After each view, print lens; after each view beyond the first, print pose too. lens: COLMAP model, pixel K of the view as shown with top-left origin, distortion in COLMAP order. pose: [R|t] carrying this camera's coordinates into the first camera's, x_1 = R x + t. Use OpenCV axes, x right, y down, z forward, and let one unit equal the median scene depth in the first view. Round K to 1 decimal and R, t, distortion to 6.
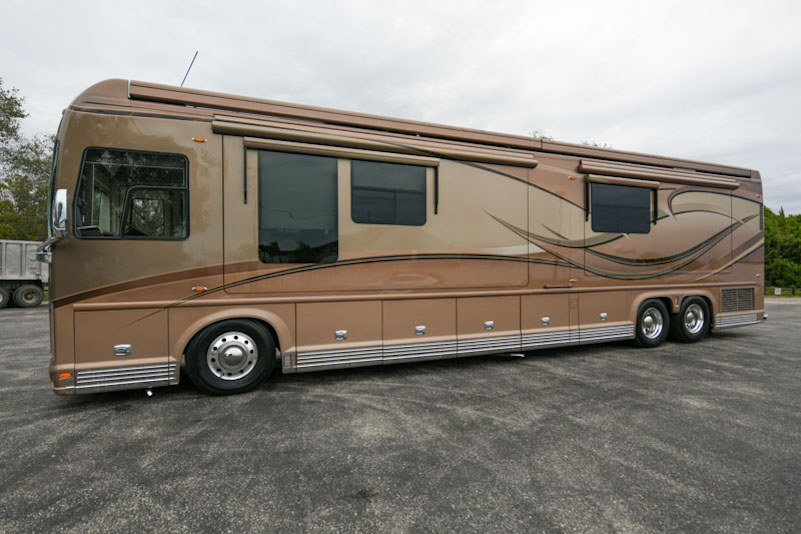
lens RADIAL K [[421.3, 0, 401.2], [0, 421.3, 270.6], [0, 0, 1]] dist [-0.002924, 0.001494]
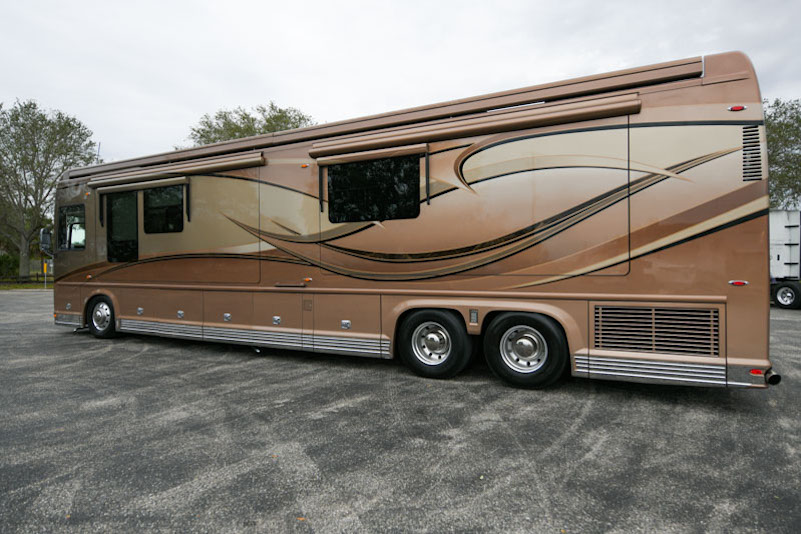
lens RADIAL K [[462.2, 0, 405.0], [0, 462.2, 266.8], [0, 0, 1]] dist [0.000369, 0.001856]
pose [[0.641593, 0.009324, -0.766989, 1.365653], [0.000577, 0.999920, 0.012638, -0.016855], [0.767045, -0.008551, 0.641536, 0.550256]]
